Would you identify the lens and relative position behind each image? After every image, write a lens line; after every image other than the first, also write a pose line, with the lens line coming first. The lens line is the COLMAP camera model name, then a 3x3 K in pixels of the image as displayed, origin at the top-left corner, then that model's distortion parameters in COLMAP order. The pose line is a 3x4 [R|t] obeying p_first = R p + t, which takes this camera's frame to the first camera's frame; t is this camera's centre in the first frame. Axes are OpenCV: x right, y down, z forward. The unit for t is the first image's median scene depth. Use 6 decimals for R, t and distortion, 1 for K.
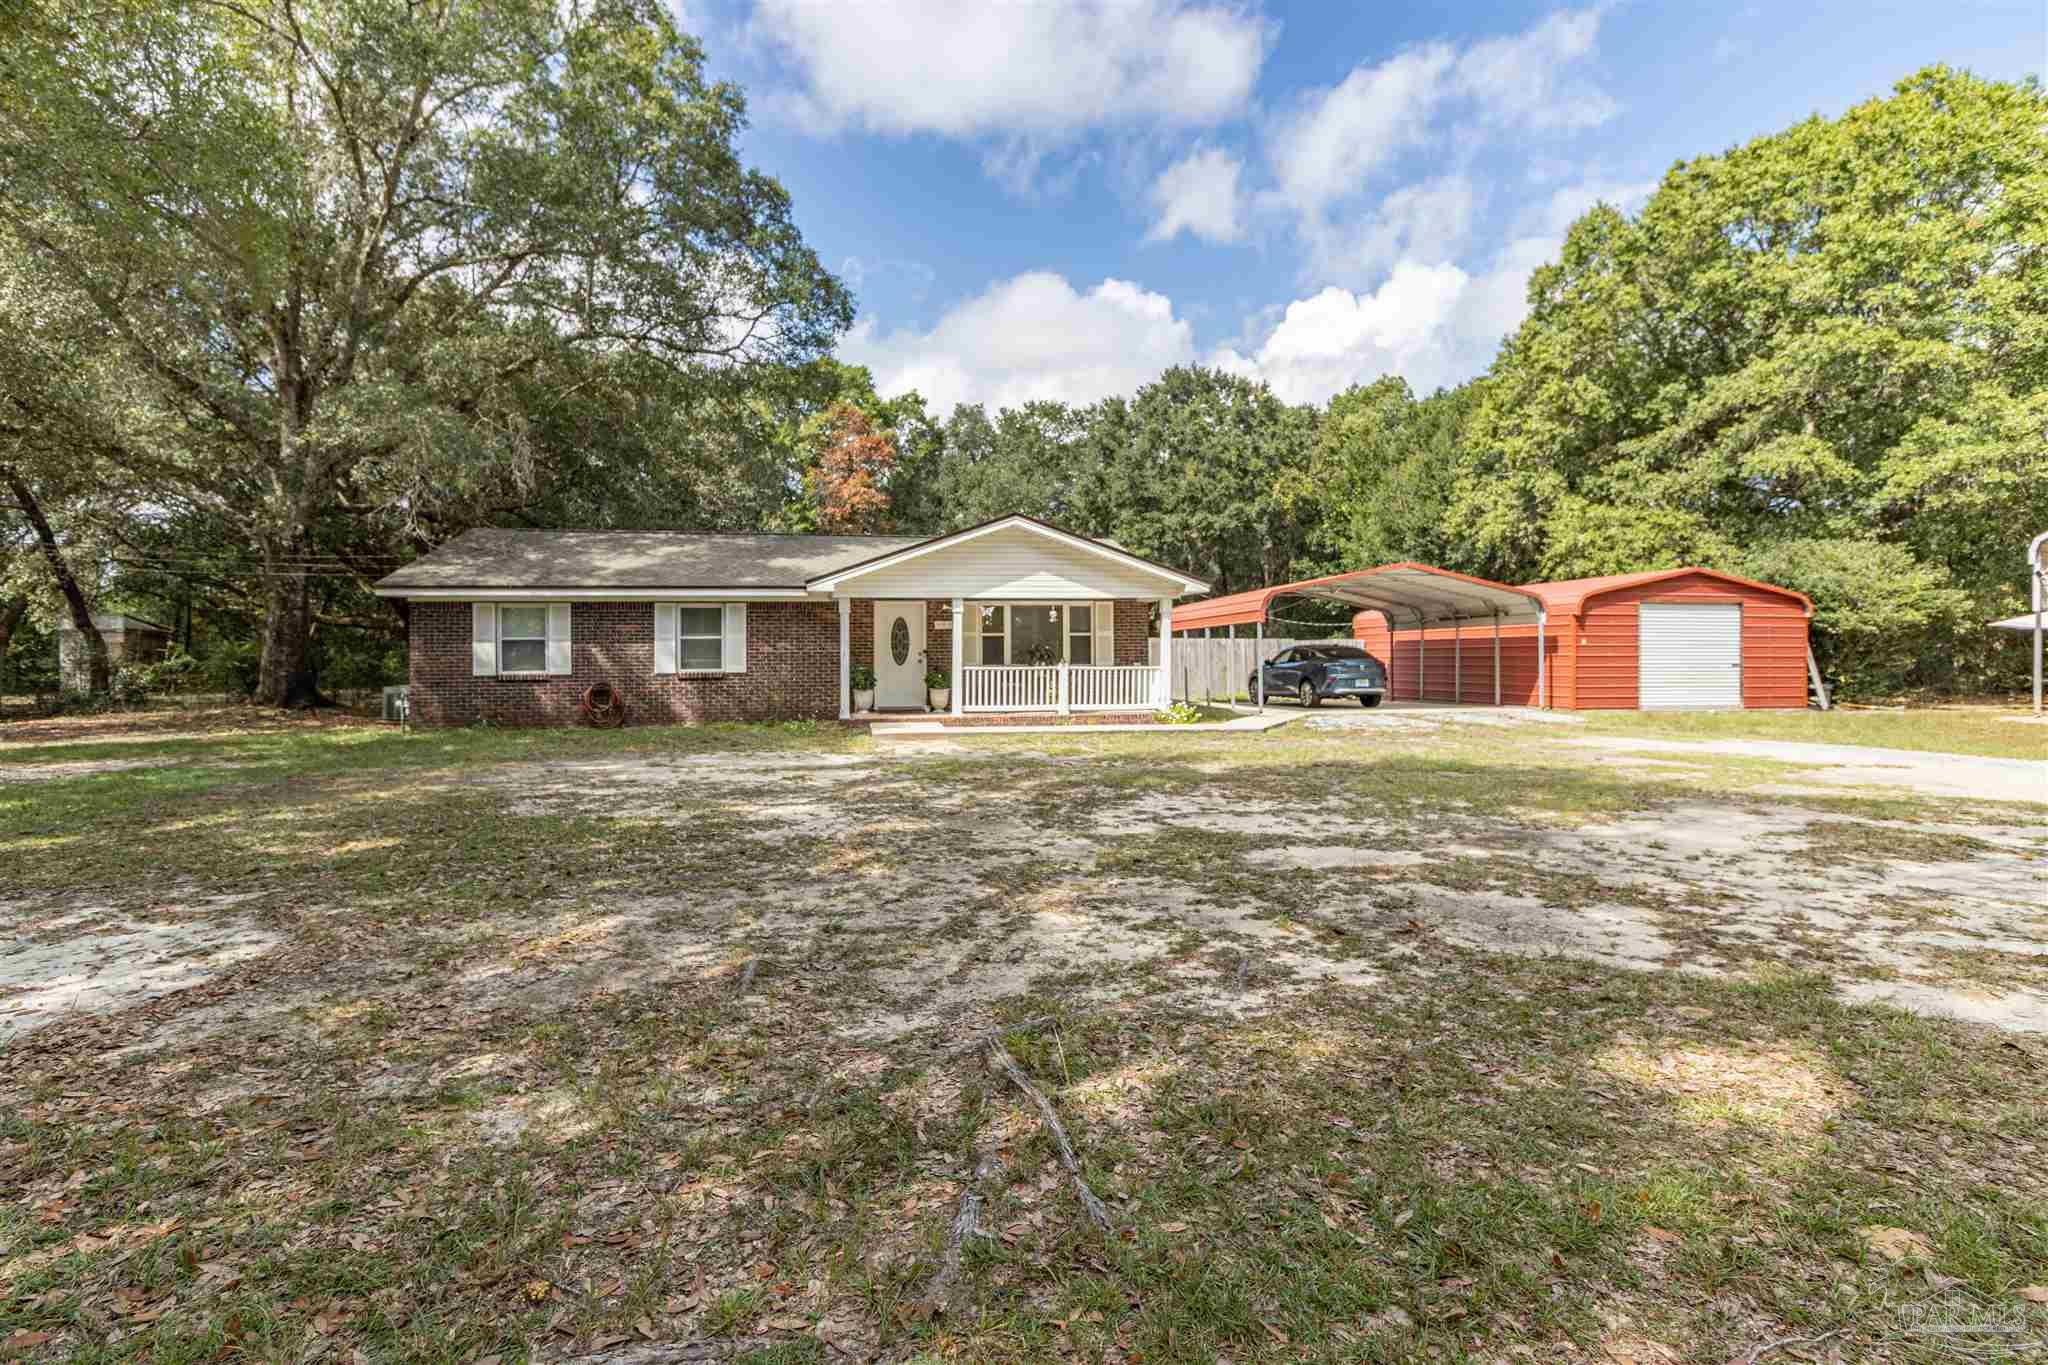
lens RADIAL K [[979.7, 0, 1018.0], [0, 979.7, 656.5], [0, 0, 1]] dist [0.001248, 0.000155]
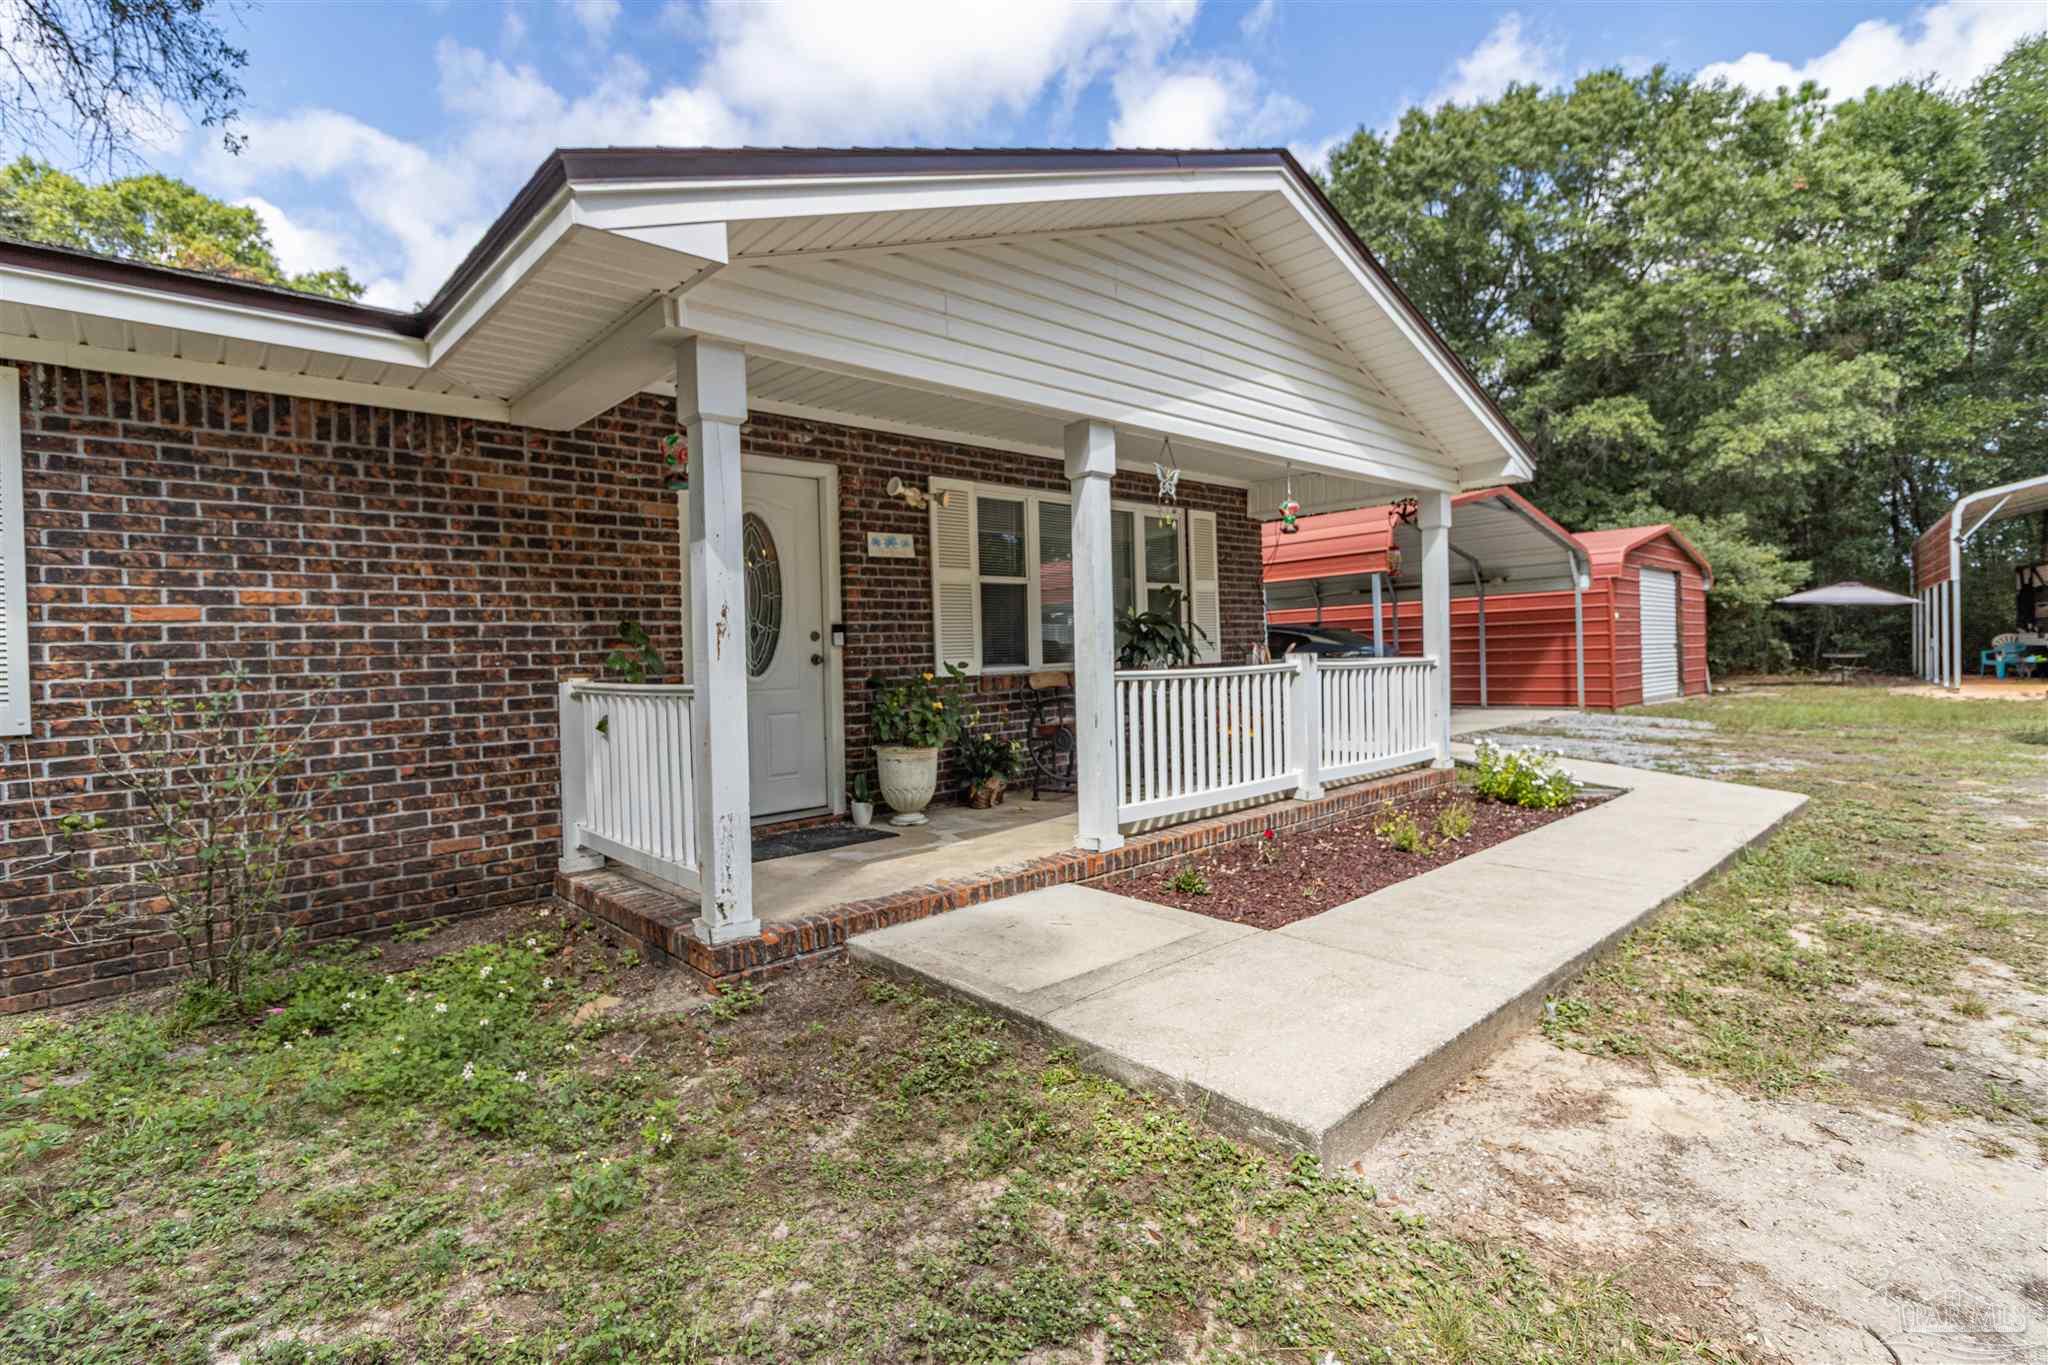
lens RADIAL K [[939.3, 0, 1015.9], [0, 939.3, 664.3], [0, 0, 1]] dist [-0.000199, -0.000062]
pose [[0.846839, -0.024872, 0.531268, -0.169077], [0.024269, 0.999673, 0.008115, 0.004597], [-0.531296, 0.006021, 0.847165, 0.593584]]
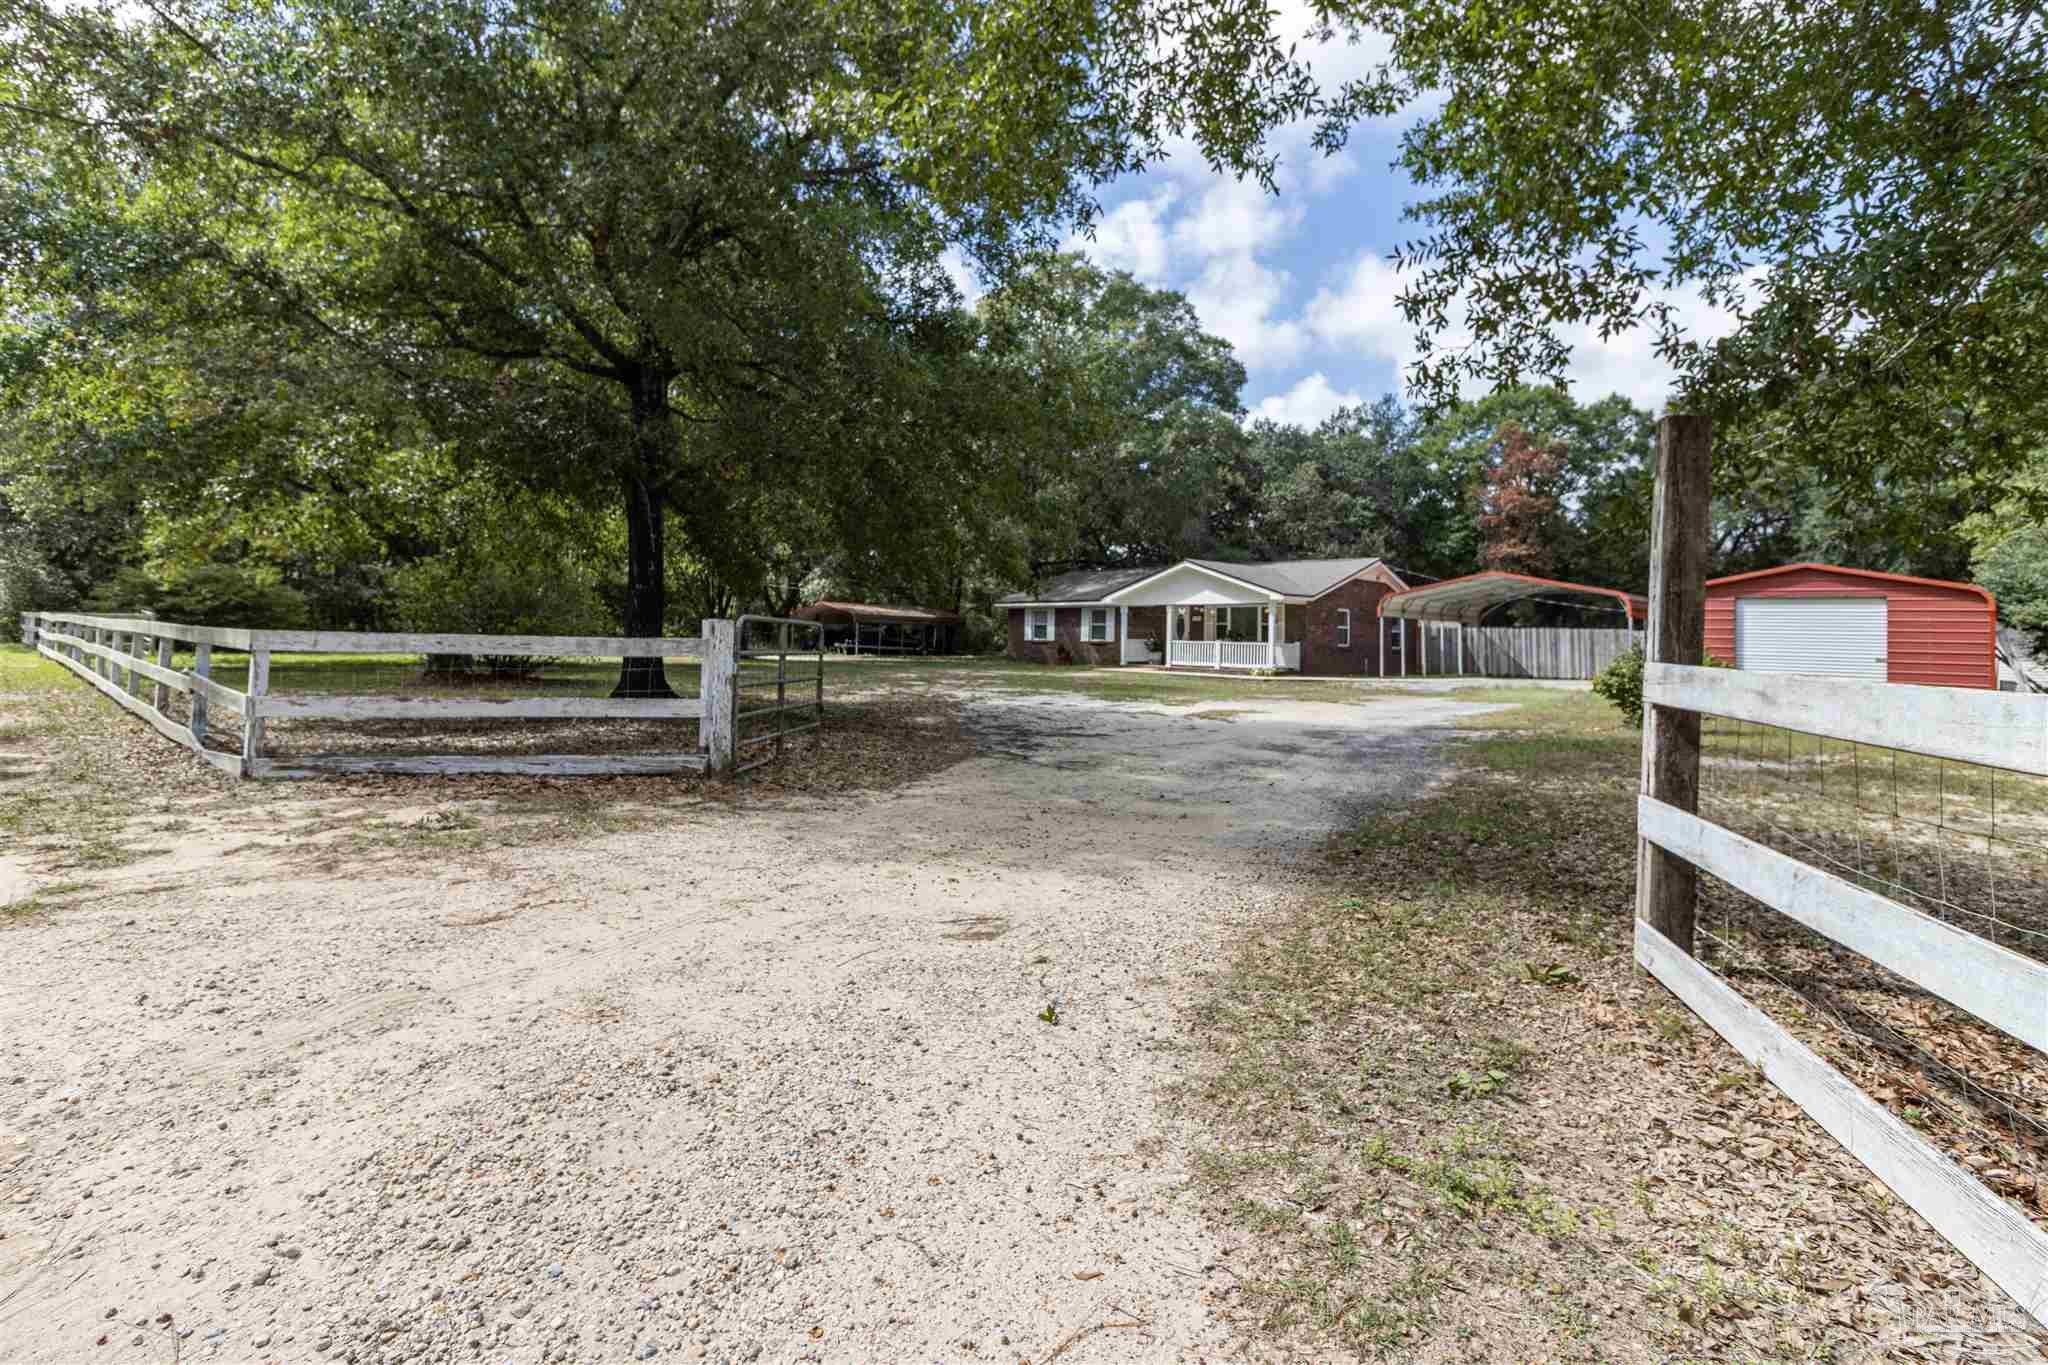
lens RADIAL K [[939.3, 0, 1015.9], [0, 939.3, 664.3], [0, 0, 1]] dist [-0.000199, -0.000062]
pose [[0.569101, 0.040468, -0.821271, 0.971984], [-0.025898, 0.999175, 0.031288, 0.005691], [0.821860, 0.003463, 0.569679, -0.228836]]
